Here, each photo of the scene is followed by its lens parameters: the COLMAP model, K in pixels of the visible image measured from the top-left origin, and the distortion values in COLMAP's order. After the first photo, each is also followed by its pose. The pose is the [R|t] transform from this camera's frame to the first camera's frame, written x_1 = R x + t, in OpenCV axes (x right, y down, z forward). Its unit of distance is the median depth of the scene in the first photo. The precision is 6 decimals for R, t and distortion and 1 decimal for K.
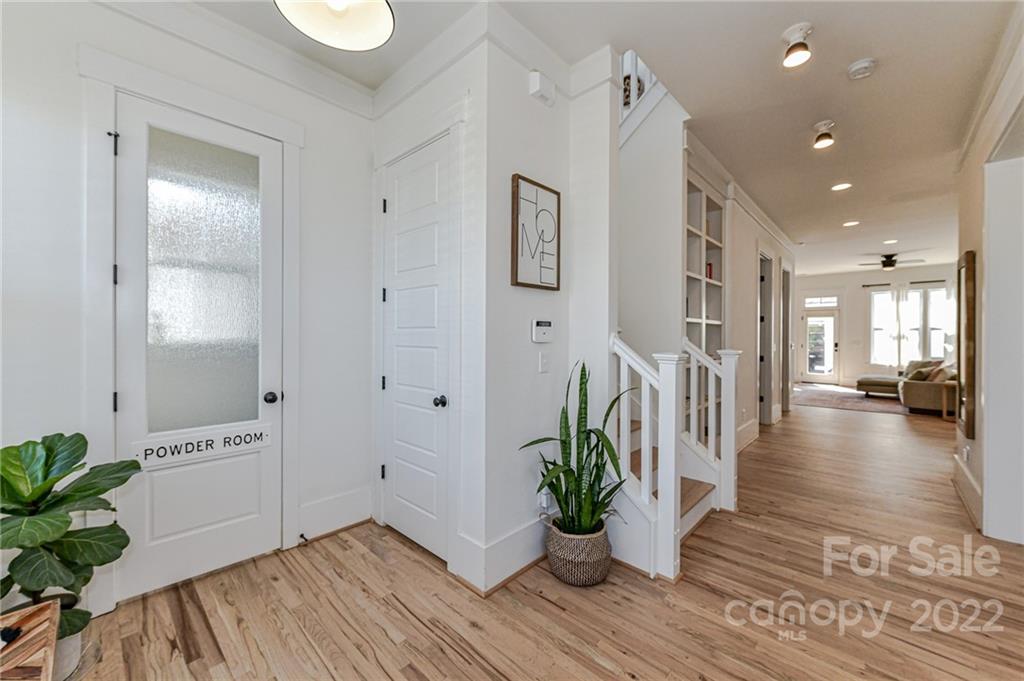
lens RADIAL K [[400.7, 0, 502.0], [0, 400.7, 337.4], [0, 0, 1]] dist [0.004272, -0.000019]
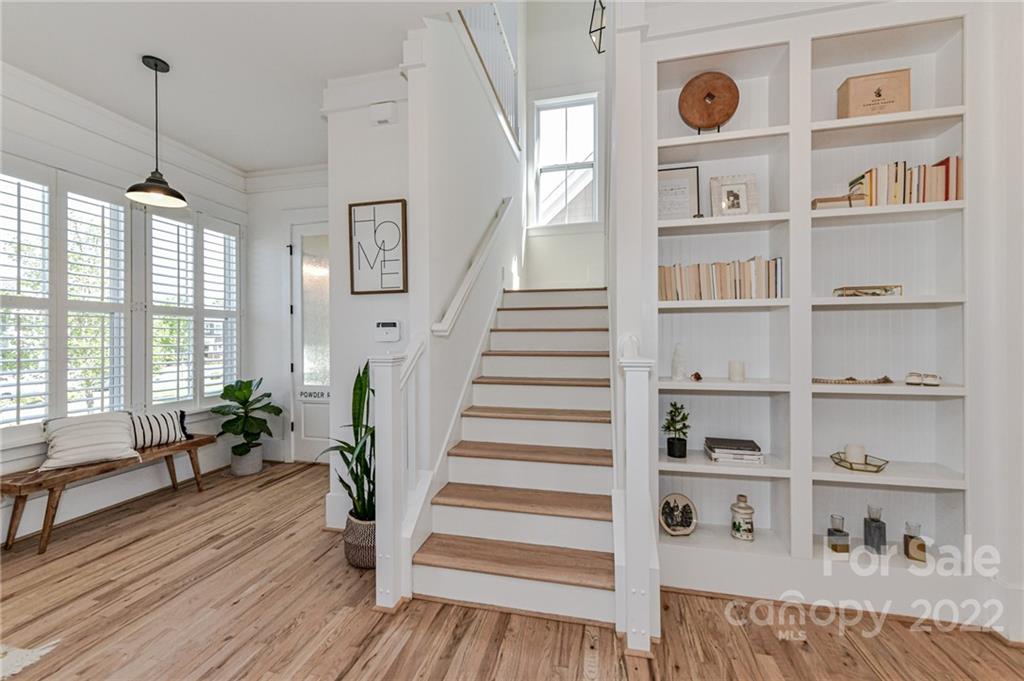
lens RADIAL K [[400.7, 0, 505.2], [0, 400.7, 339.8], [0, 0, 1]] dist [0.004272, -0.000019]
pose [[0.509546, -0.002031, -0.860441, 1.241042], [0.000802, 0.999998, -0.001885, 0.009864], [0.860443, 0.000271, 0.509547, 0.727976]]
